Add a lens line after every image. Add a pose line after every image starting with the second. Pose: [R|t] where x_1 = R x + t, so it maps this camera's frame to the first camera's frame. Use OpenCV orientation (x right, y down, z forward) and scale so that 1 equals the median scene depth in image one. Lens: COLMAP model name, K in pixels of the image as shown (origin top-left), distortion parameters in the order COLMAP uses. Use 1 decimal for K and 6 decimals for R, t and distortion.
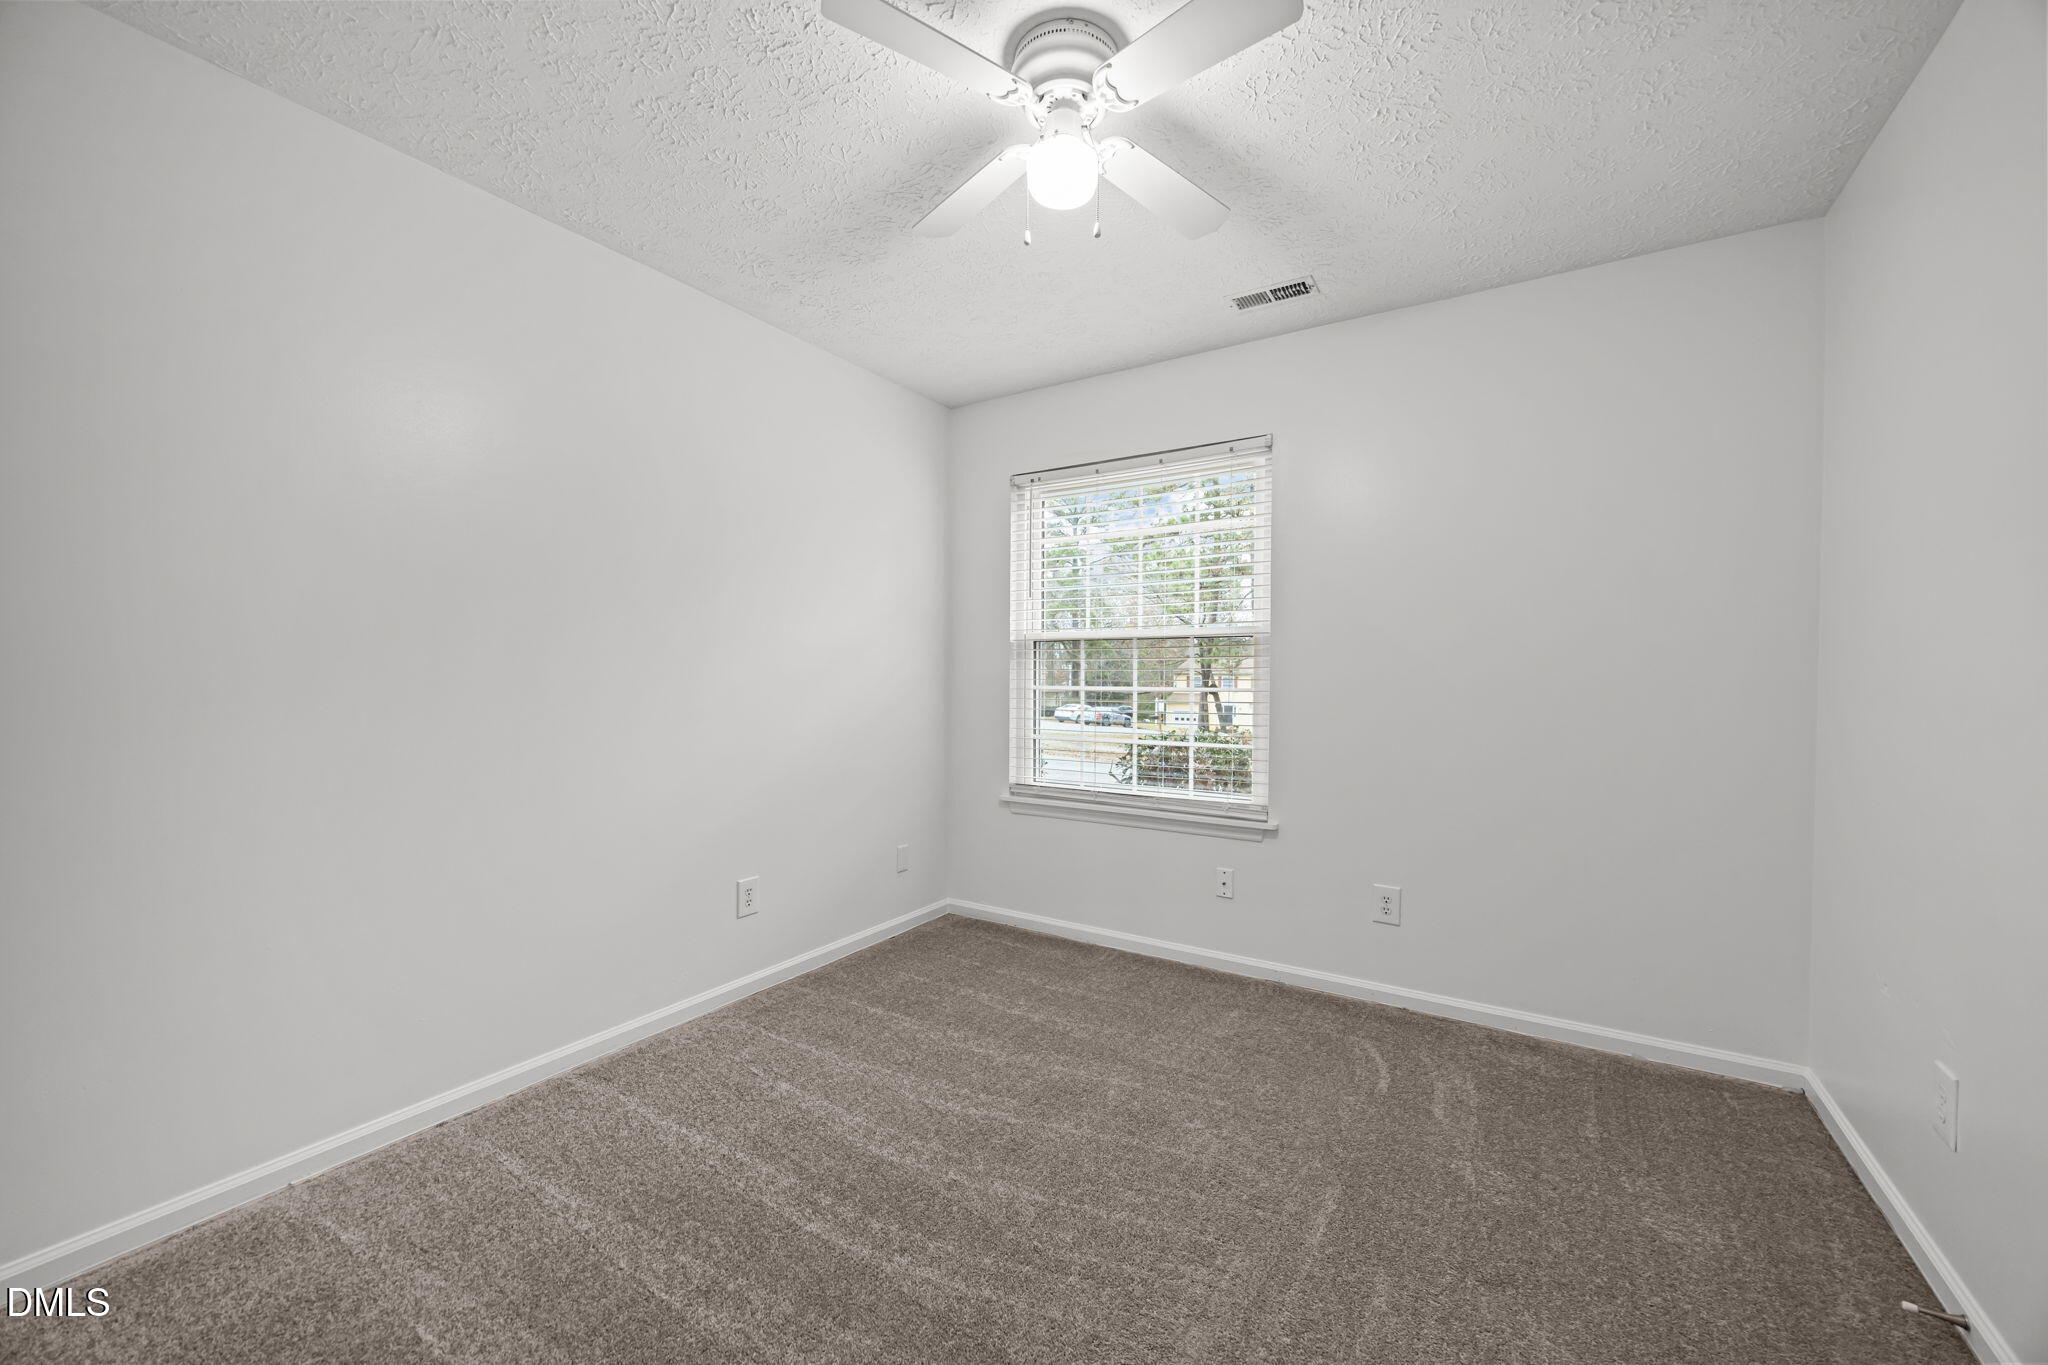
lens RADIAL K [[778.5, 0, 1024.0], [0, 778.5, 682.5], [0, 0, 1]] dist [0.000178, 0.000151]
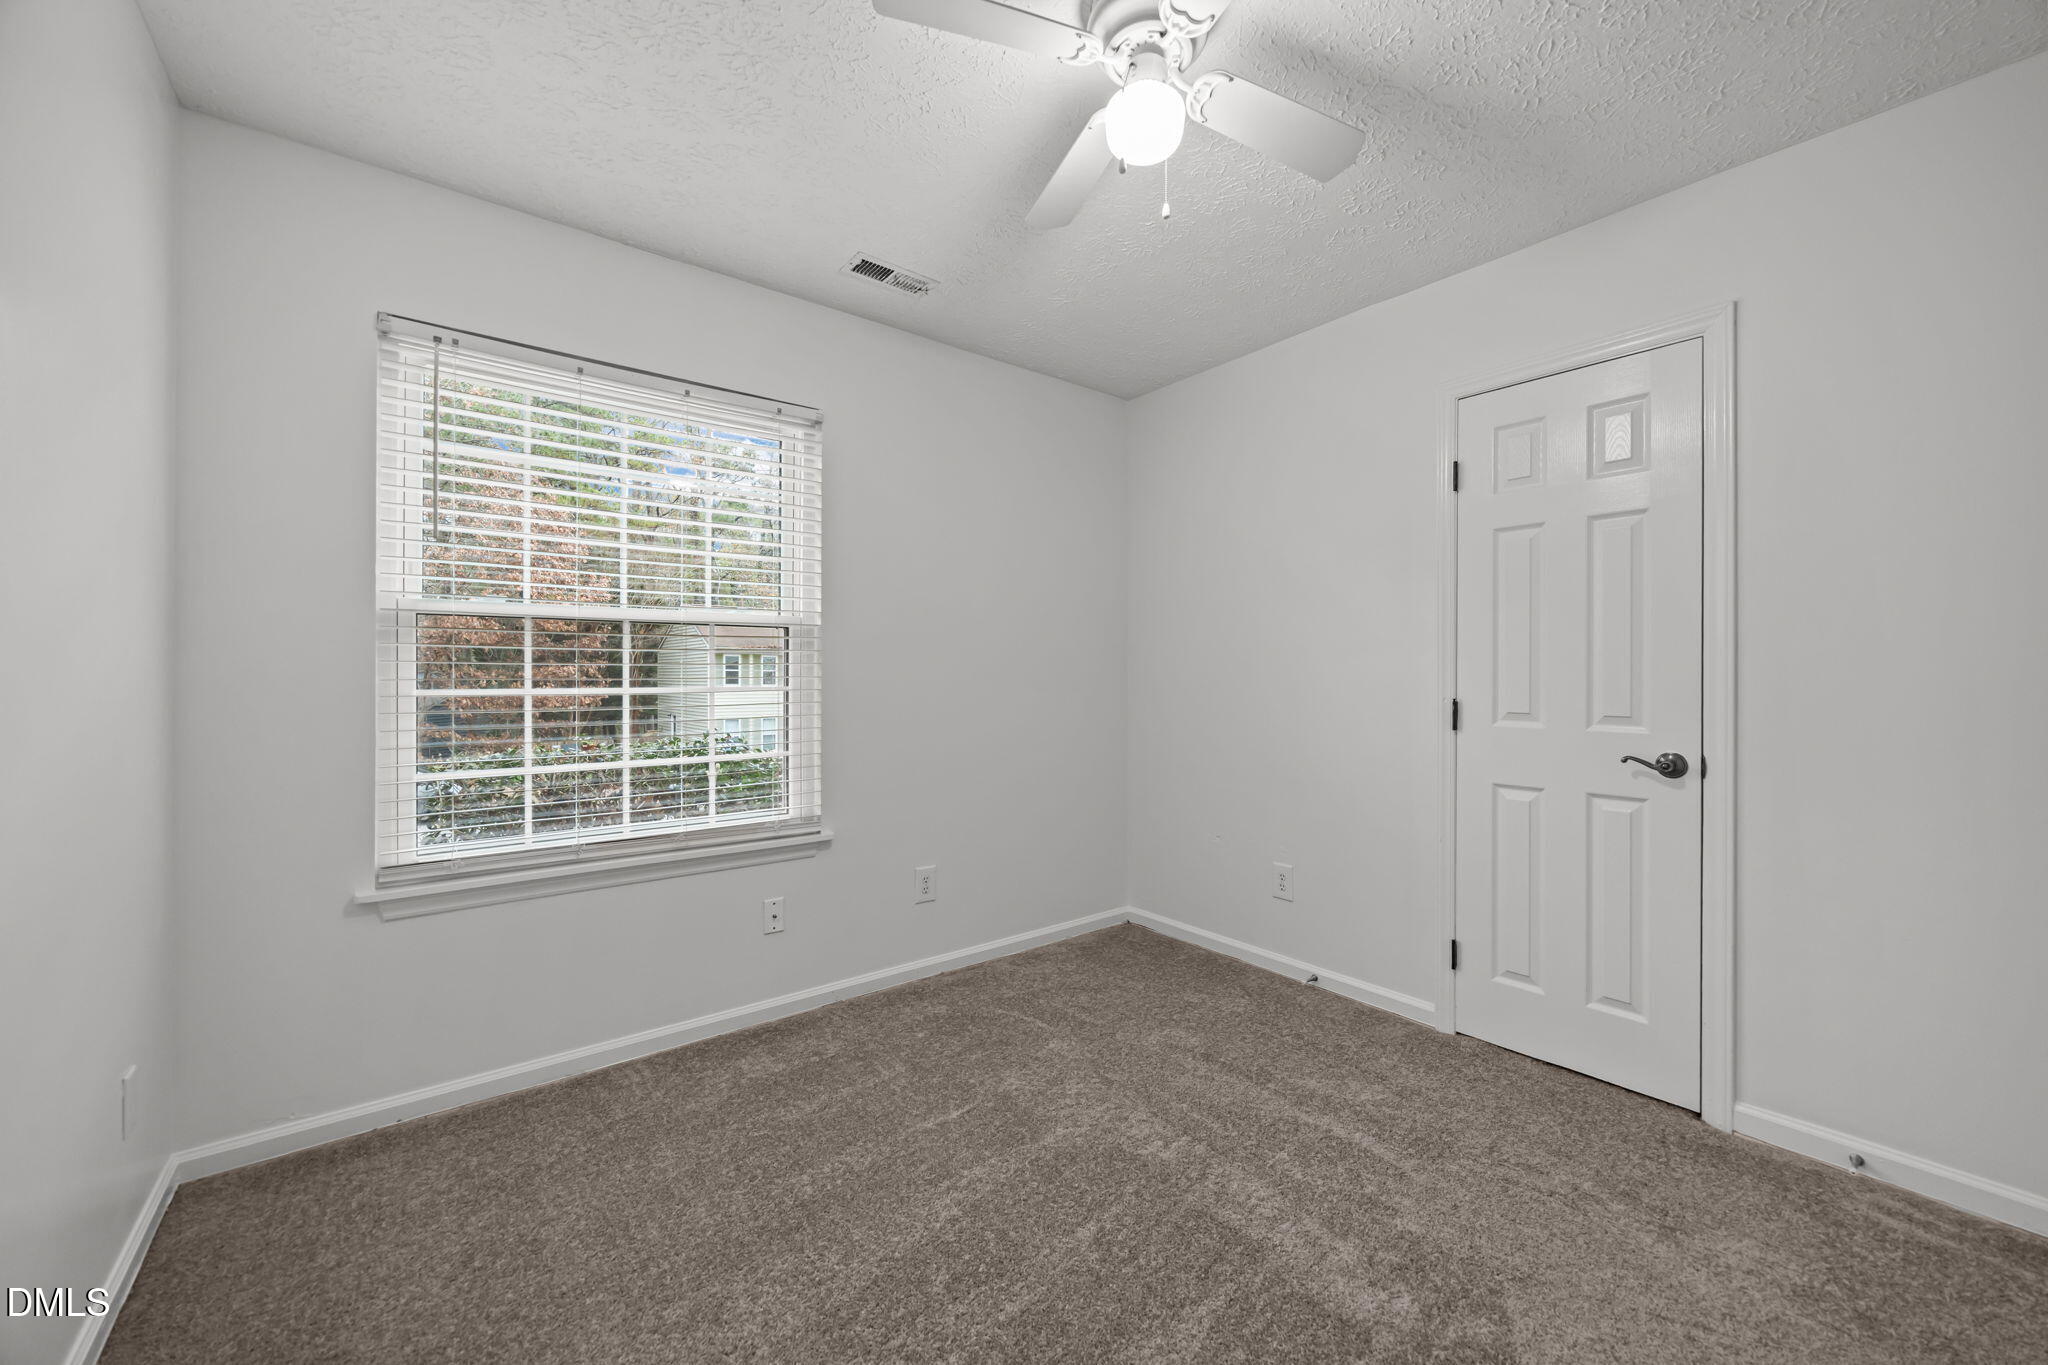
lens RADIAL K [[802.4, 0, 1032.2], [0, 802.4, 673.8], [0, 0, 1]] dist [0.000714, 0.000049]
pose [[0.322026, 0.000112, 0.946731, -0.479680], [0.011619, 0.999924, -0.004071, -0.000445], [-0.946659, 0.012311, 0.322001, 0.443824]]
